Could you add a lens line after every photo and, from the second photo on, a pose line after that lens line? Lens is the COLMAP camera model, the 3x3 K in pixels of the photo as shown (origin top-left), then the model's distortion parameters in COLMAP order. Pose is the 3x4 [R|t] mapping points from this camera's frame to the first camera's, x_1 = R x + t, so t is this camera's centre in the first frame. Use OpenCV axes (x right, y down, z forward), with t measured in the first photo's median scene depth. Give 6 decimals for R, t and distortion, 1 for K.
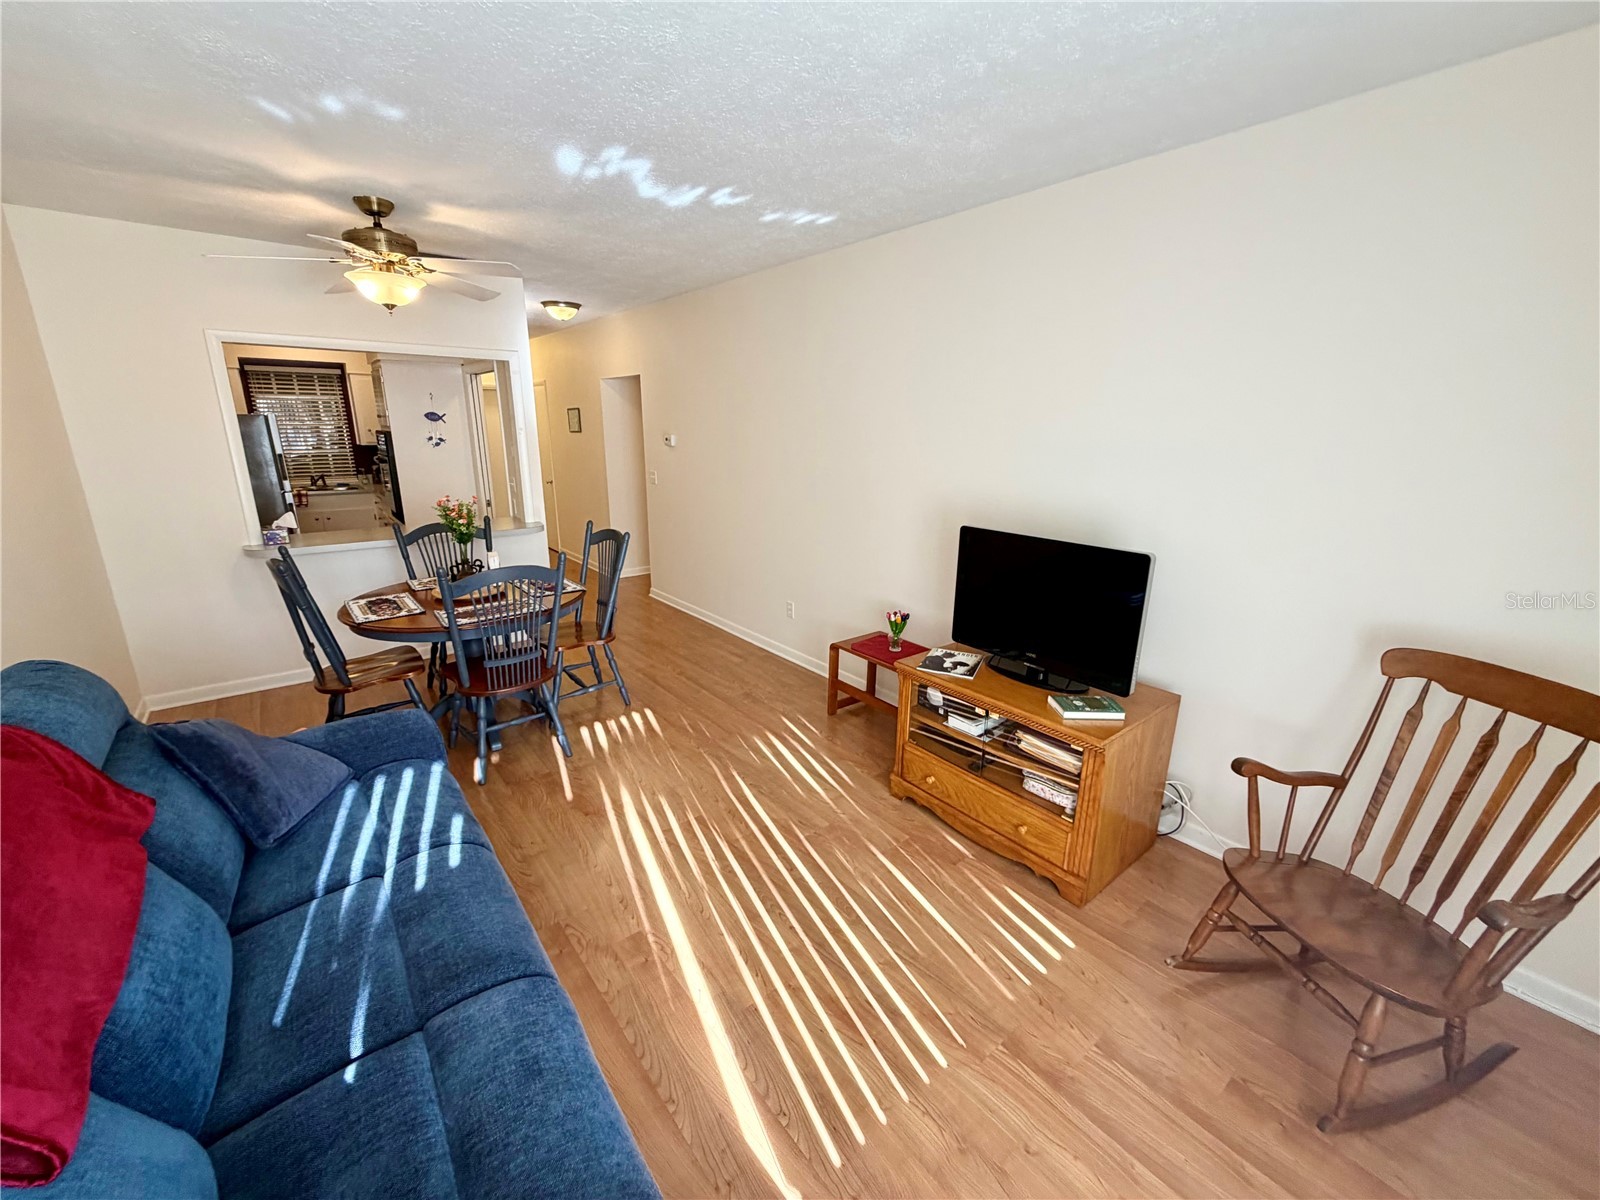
lens RADIAL K [[639.2, 0, 794.3], [0, 639.2, 598.4], [0, 0, 1]] dist [0.000826, -0.000016]
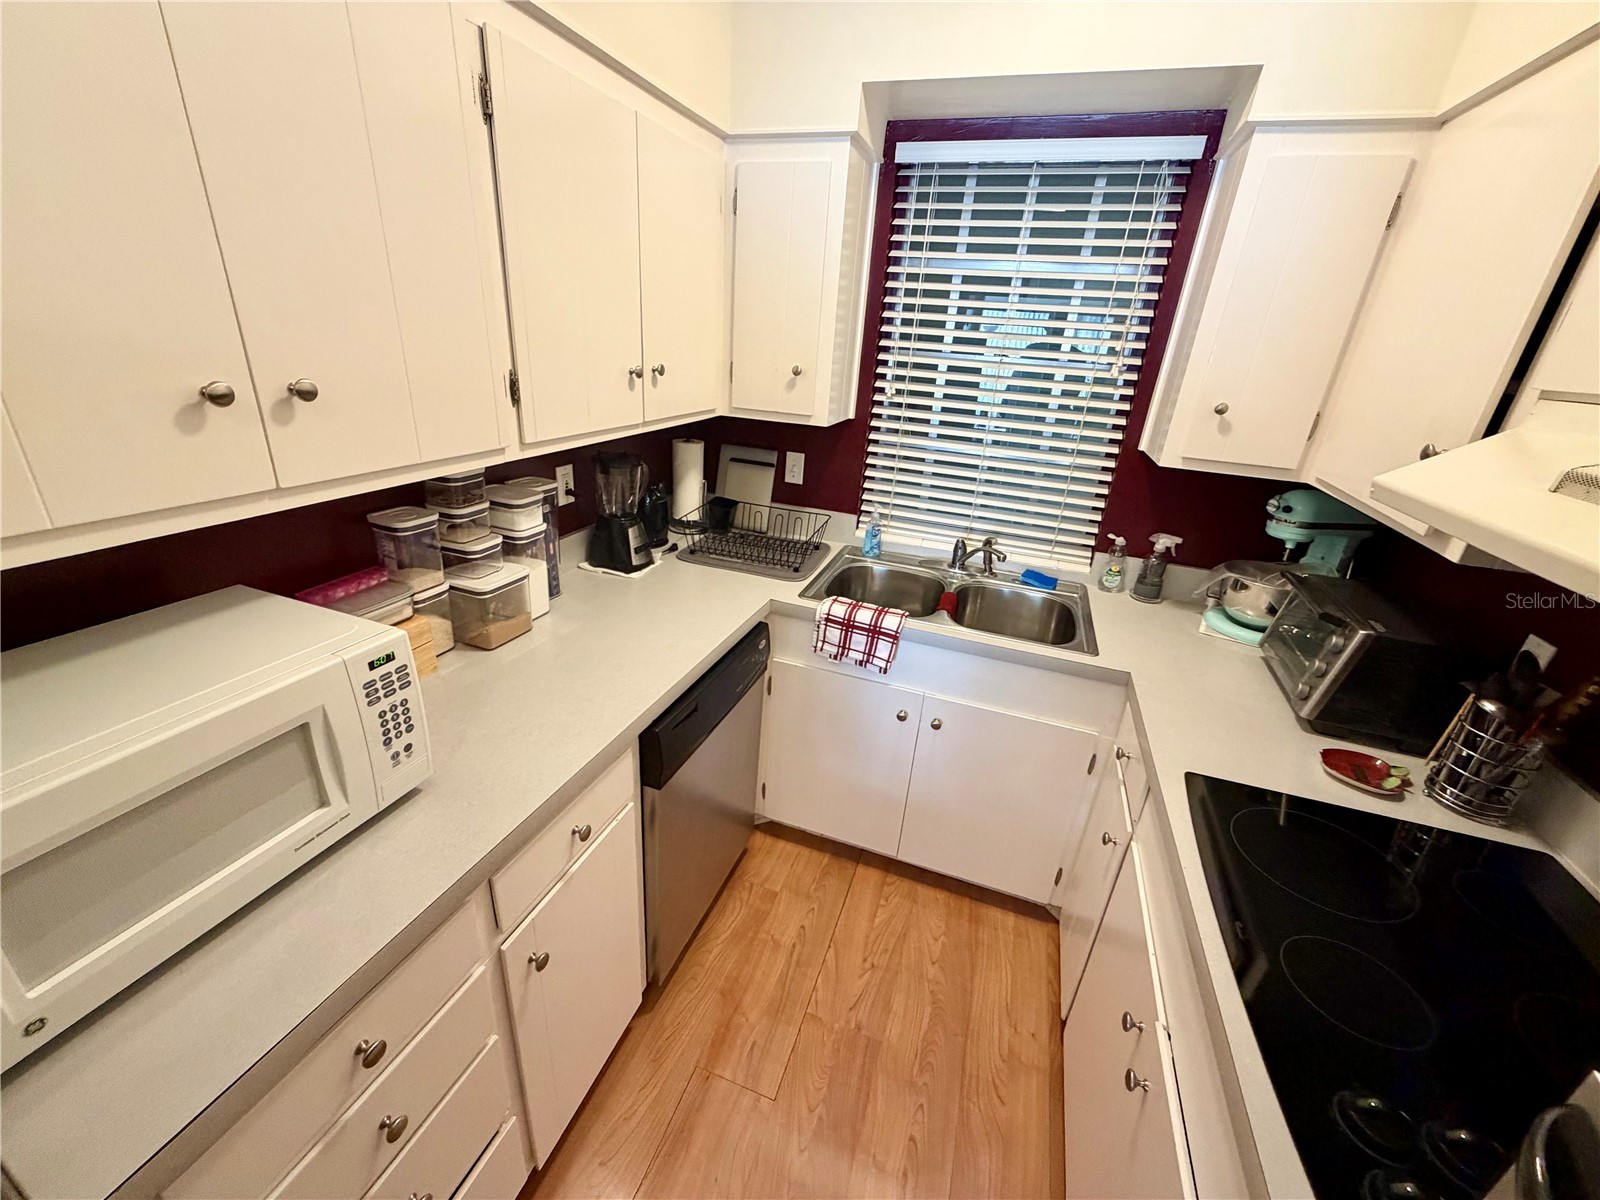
lens RADIAL K [[639.2, 0, 794.3], [0, 639.2, 598.4], [0, 0, 1]] dist [0.000826, -0.000016]
pose [[0.521020, 0.354661, -0.776372, -1.379609], [-0.282038, 0.930030, 0.235581, -0.534639], [0.805601, 0.096224, 0.584592, 1.911388]]
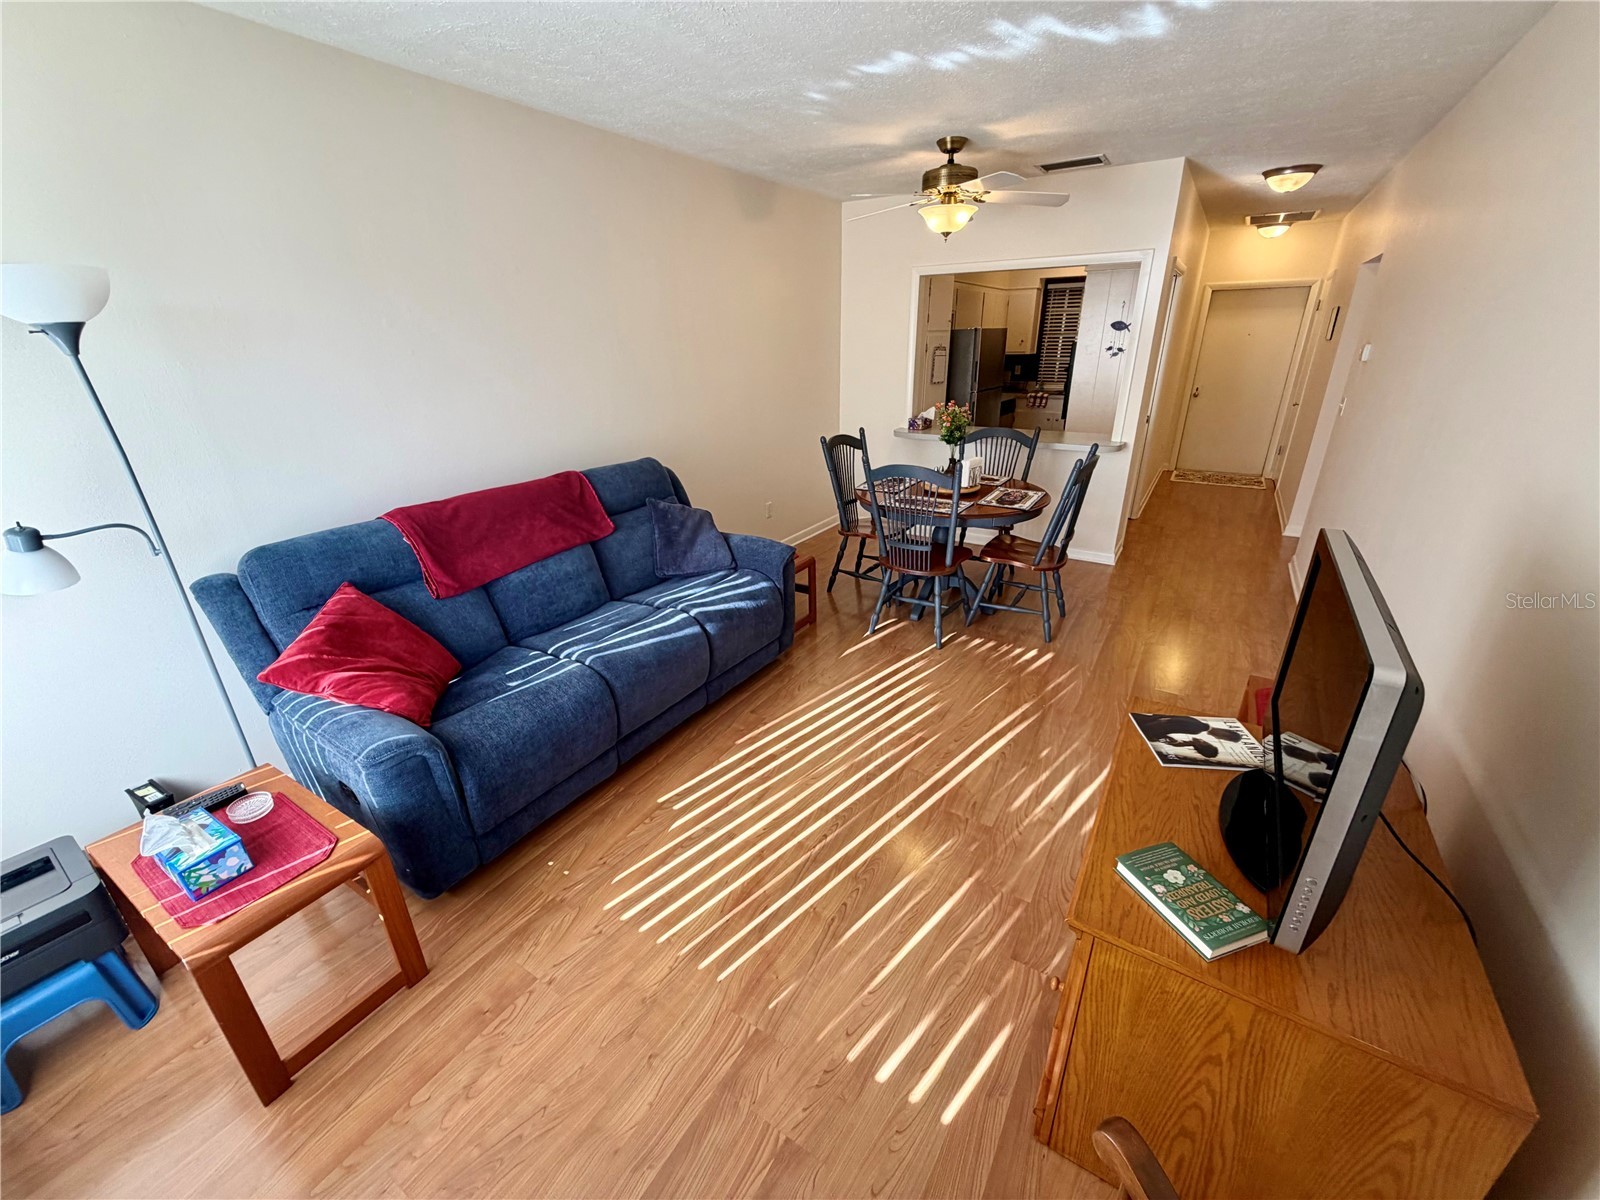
lens RADIAL K [[639.2, 0, 794.3], [0, 639.2, 598.4], [0, 0, 1]] dist [0.000826, -0.000016]
pose [[0.323405, 0.347565, -0.880118, 0.593109], [-0.228620, 0.931246, 0.283748, -0.106720], [0.918228, 0.109446, 0.380630, 0.389941]]
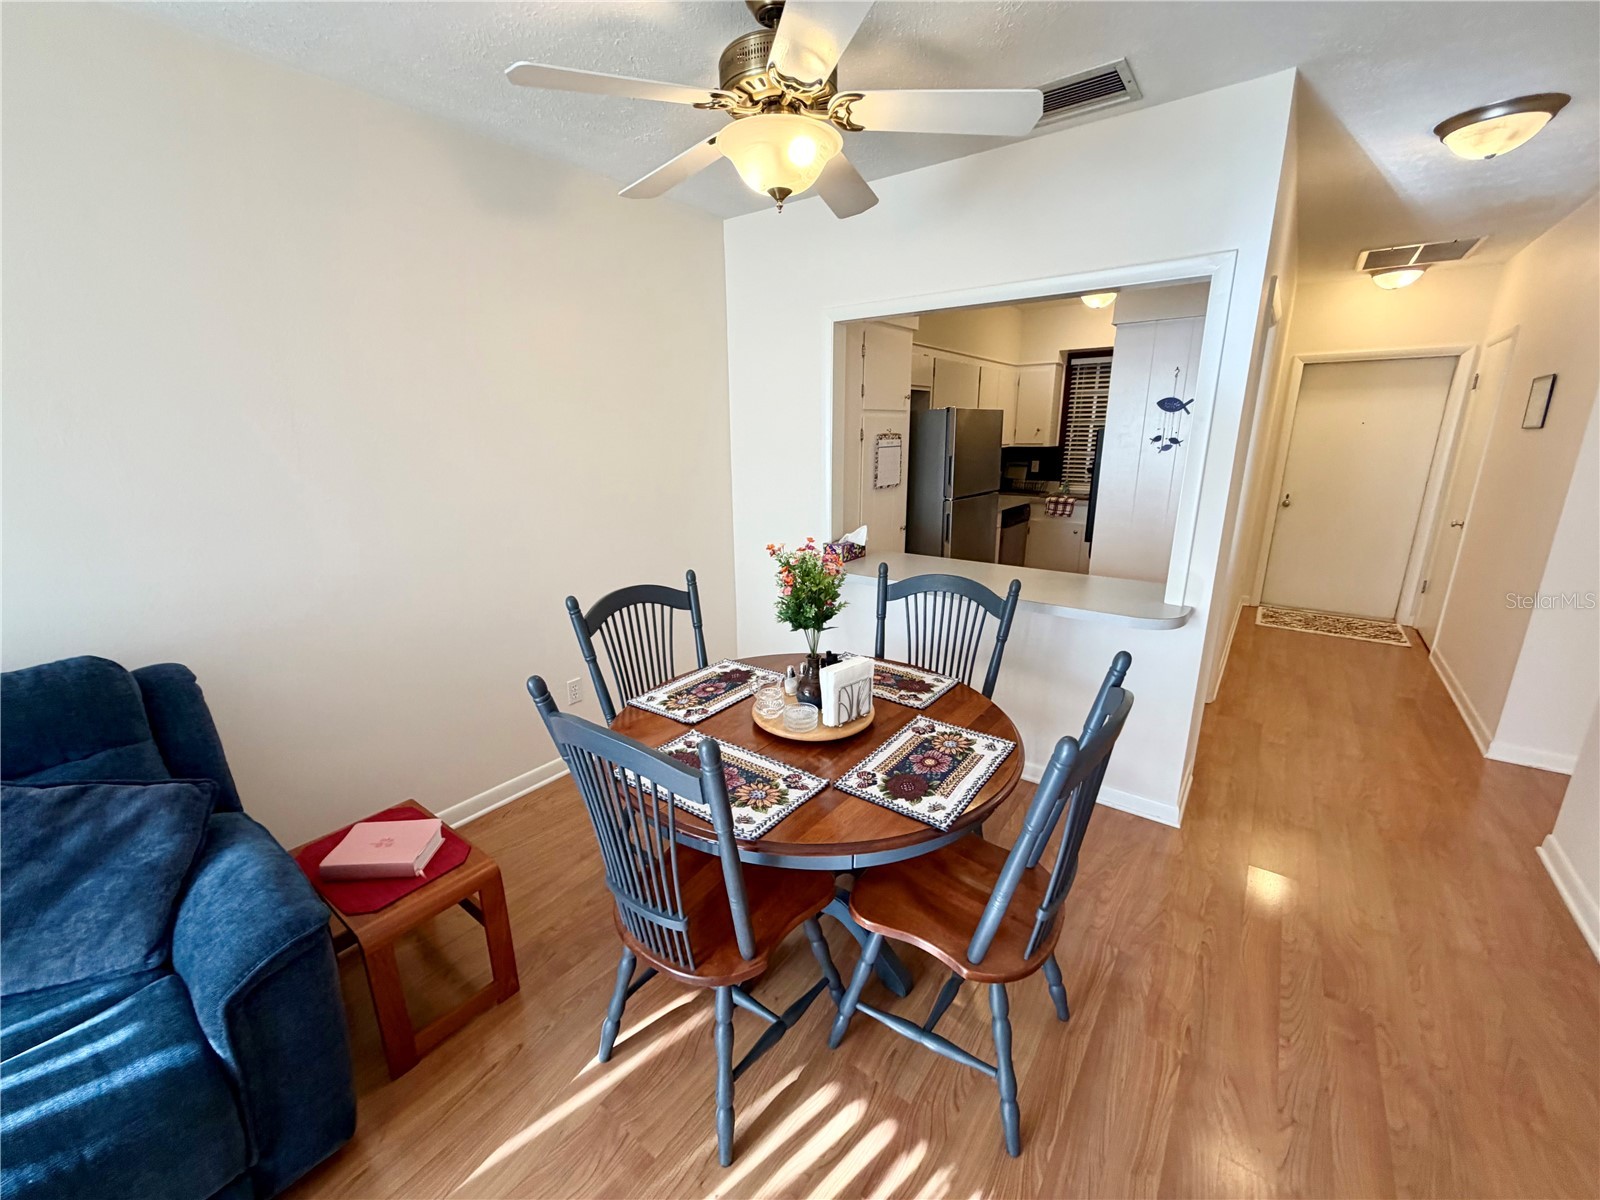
lens RADIAL K [[639.2, 0, 794.3], [0, 639.2, 598.4], [0, 0, 1]] dist [0.000826, -0.000016]
pose [[0.248921, 0.238620, -0.938669, -0.027041], [-0.242835, 0.953594, 0.178018, -0.240440], [0.937587, 0.183629, 0.295314, 0.975720]]
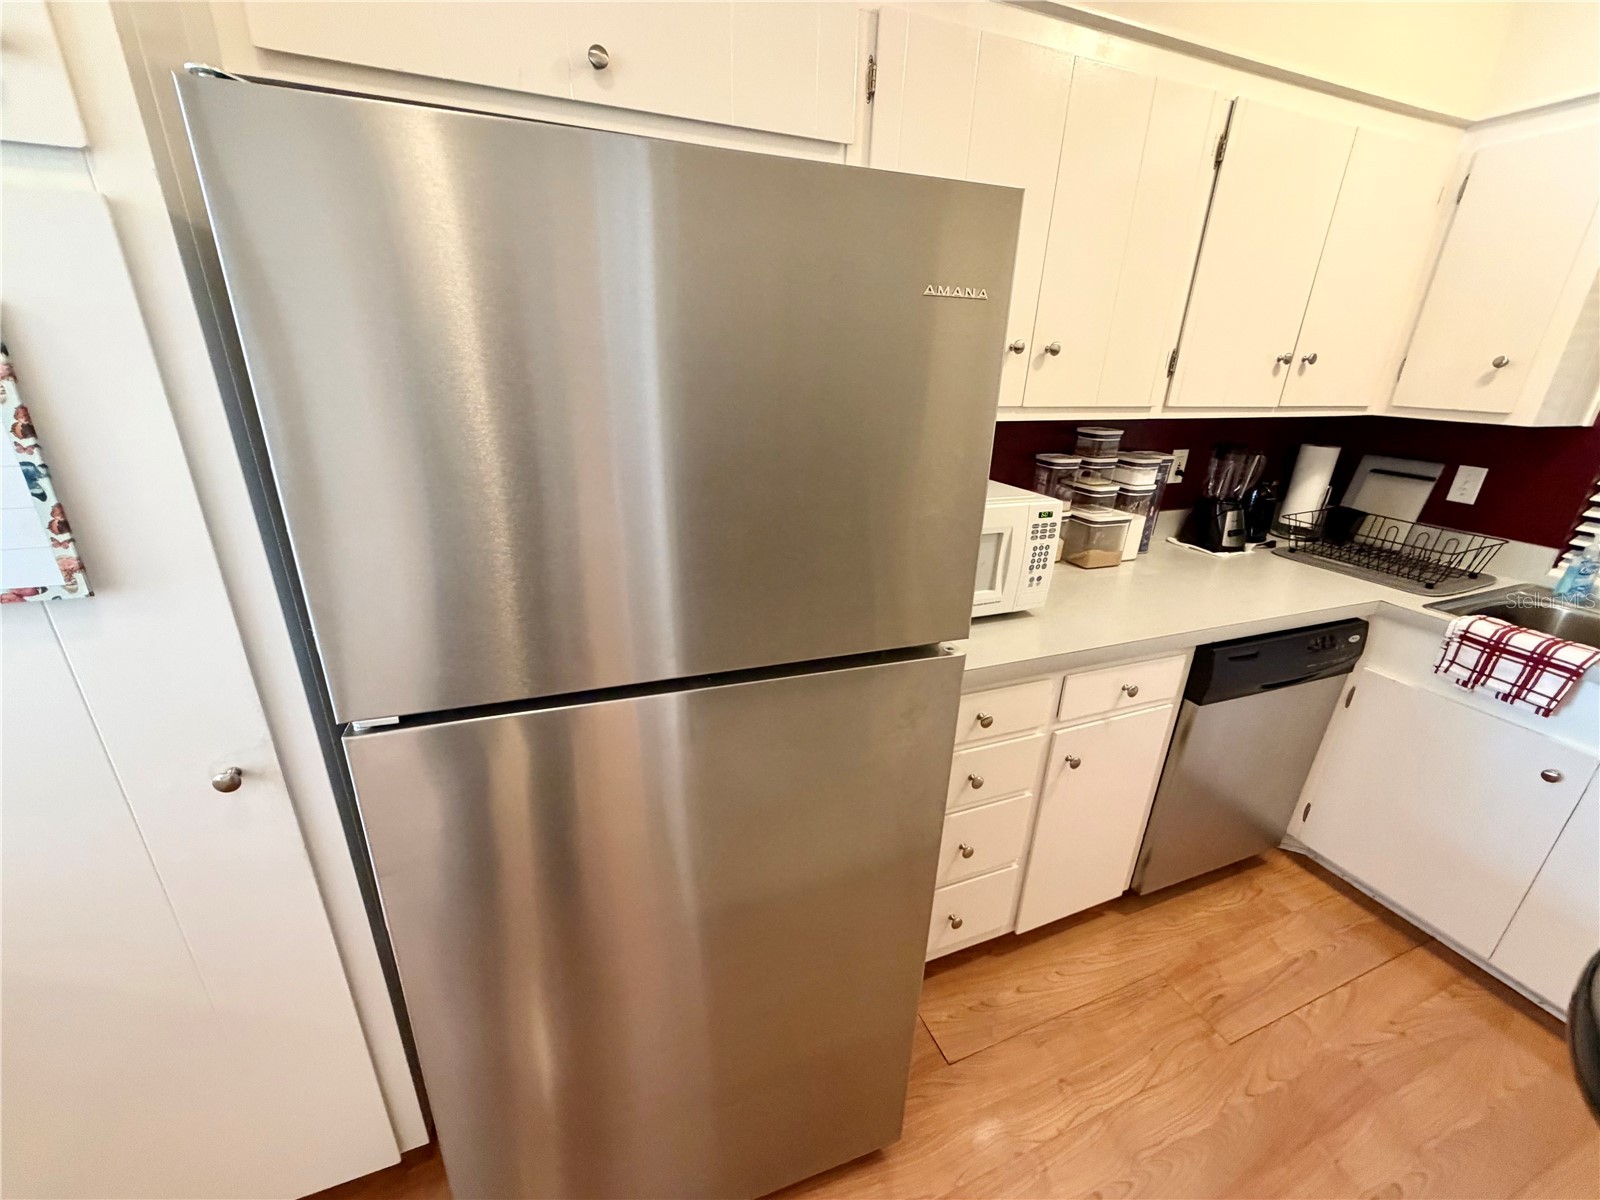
lens RADIAL K [[639.2, 0, 794.3], [0, 639.2, 598.4], [0, 0, 1]] dist [0.000826, -0.000016]
pose [[-0.292094, 0.325106, -0.899437, -1.181278], [-0.279761, 0.870271, 0.405416, -0.464683], [0.914557, 0.370047, -0.163248, 1.858974]]
